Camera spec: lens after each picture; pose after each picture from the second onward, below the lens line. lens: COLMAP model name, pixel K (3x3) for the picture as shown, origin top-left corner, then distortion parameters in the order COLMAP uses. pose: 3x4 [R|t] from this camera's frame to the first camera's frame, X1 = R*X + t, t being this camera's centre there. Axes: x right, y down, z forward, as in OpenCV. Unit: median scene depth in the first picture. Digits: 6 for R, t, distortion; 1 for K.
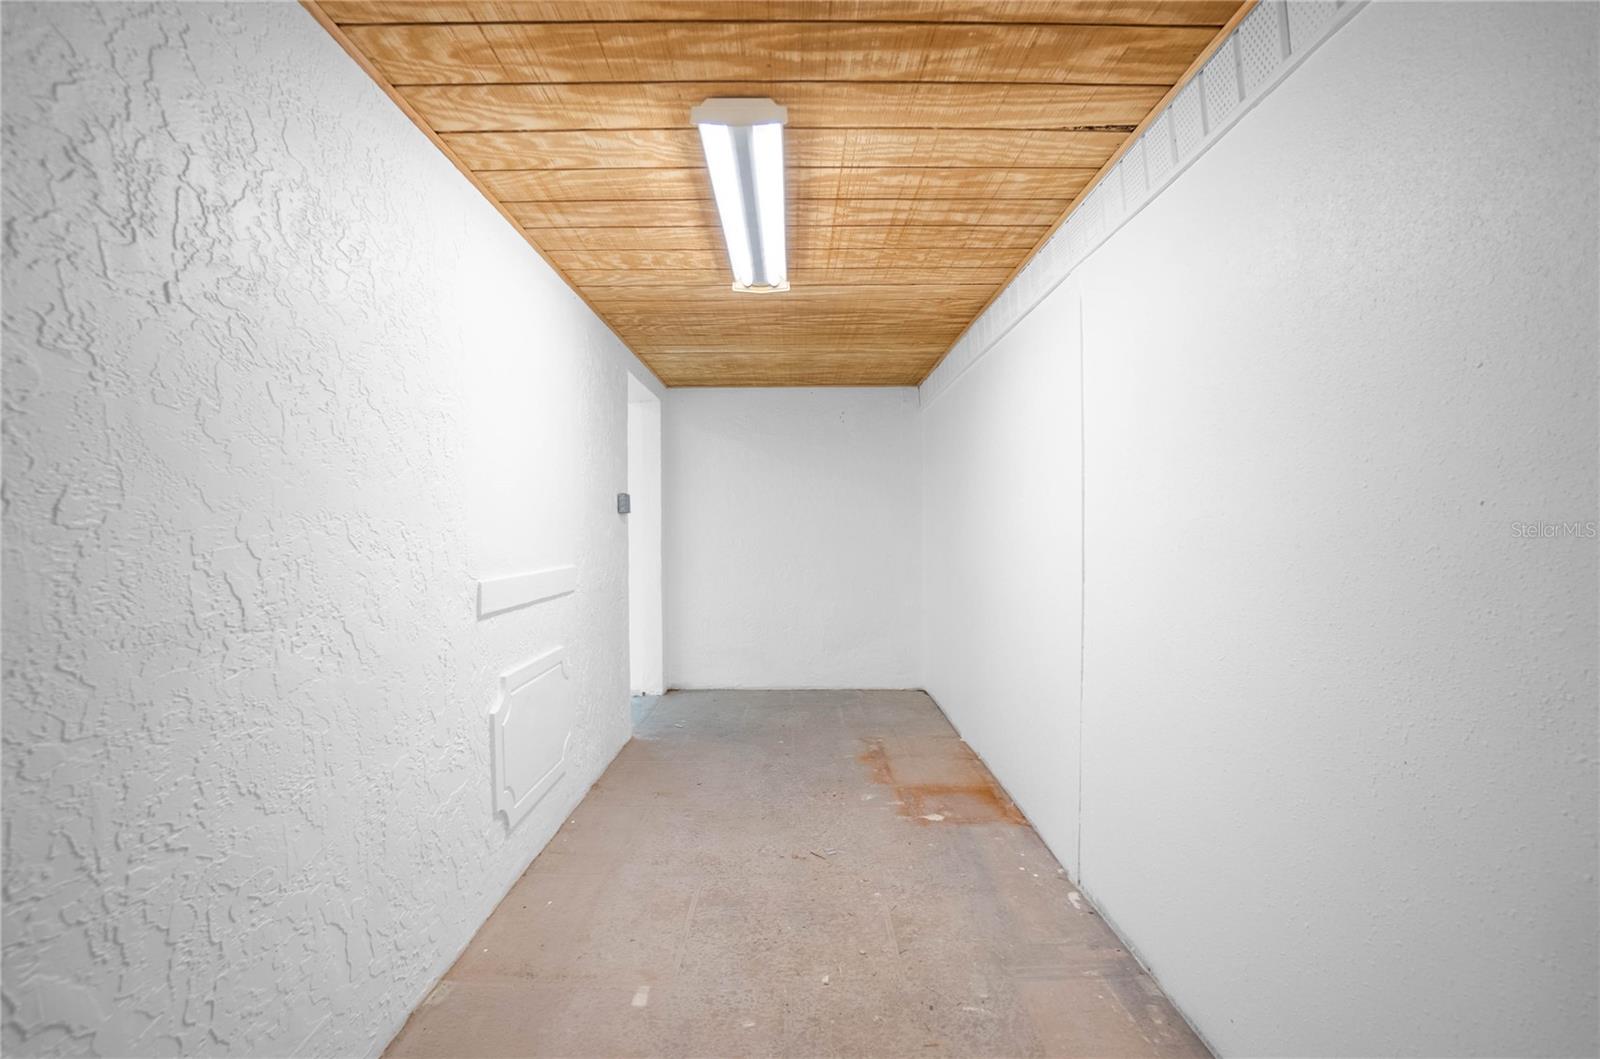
lens RADIAL K [[716.2, 0, 800.4], [0, 716.2, 522.0], [0, 0, 1]] dist [-0.054207, 0.015683]
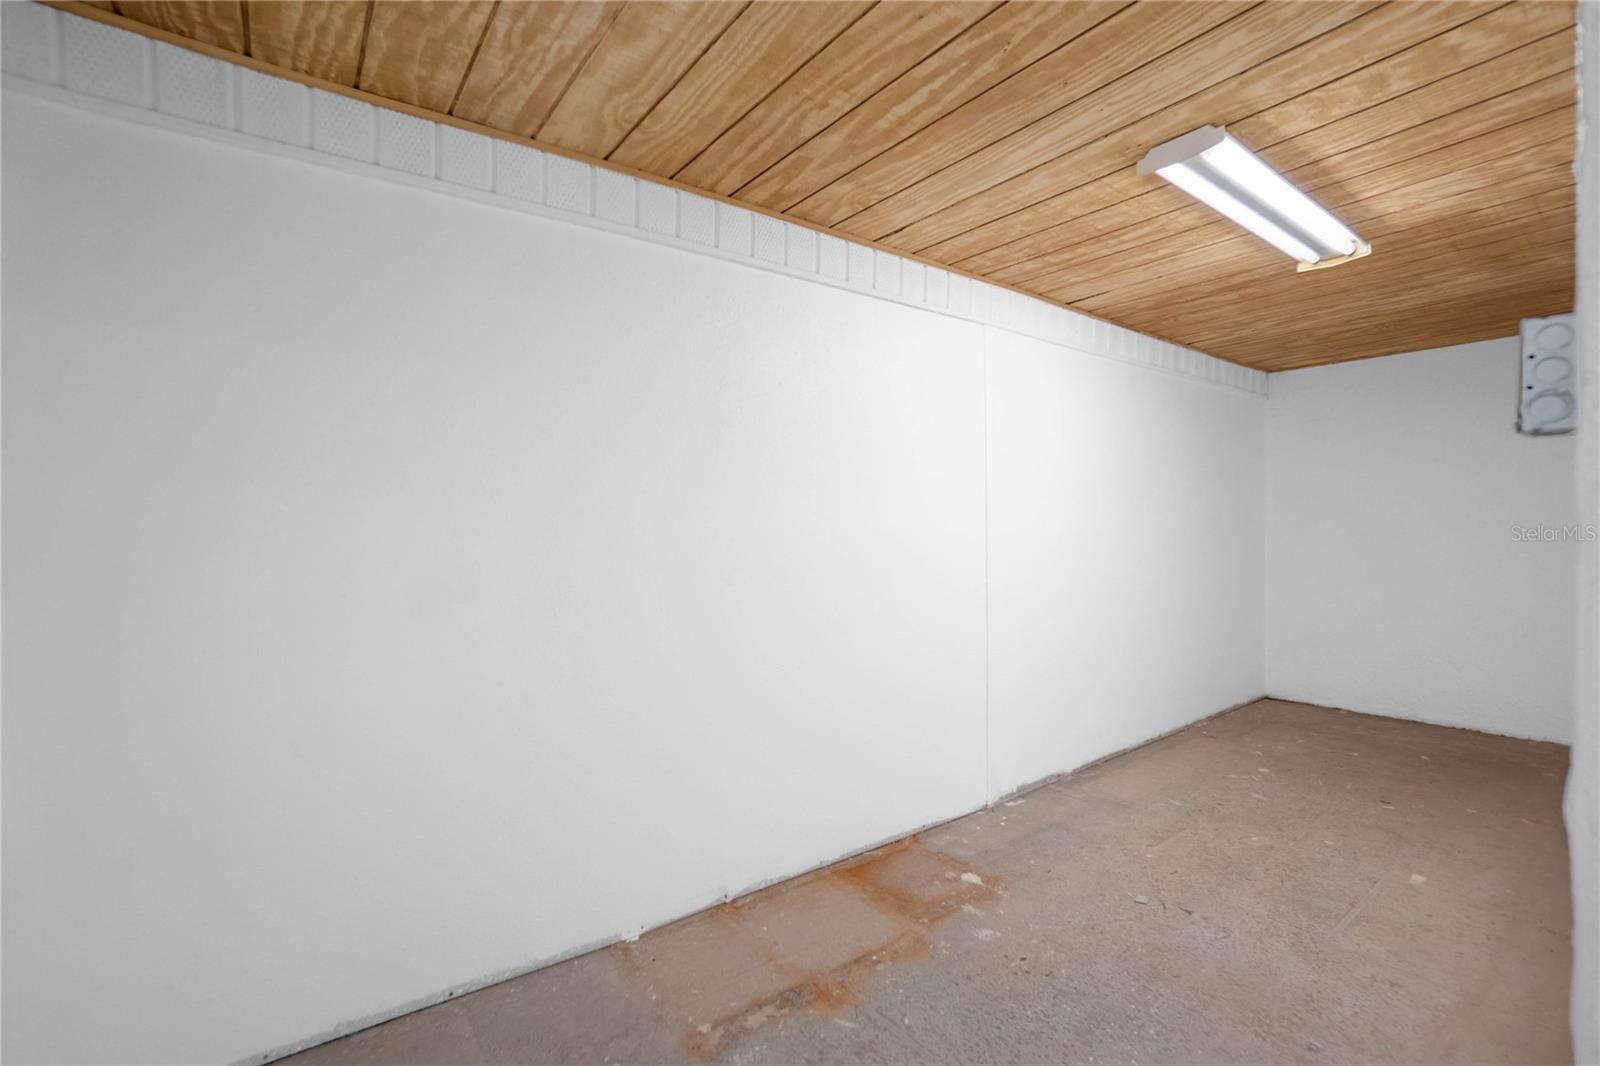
lens RADIAL K [[716.2, 0, 795.3], [0, 716.2, 542.1], [0, 0, 1]] dist [-0.054207, 0.015683]
pose [[-0.588944, 0.002958, 0.808168, -0.427398], [0.011448, 0.999924, 0.004683, 0.021746], [-0.808092, 0.012010, -0.588933, 1.968551]]
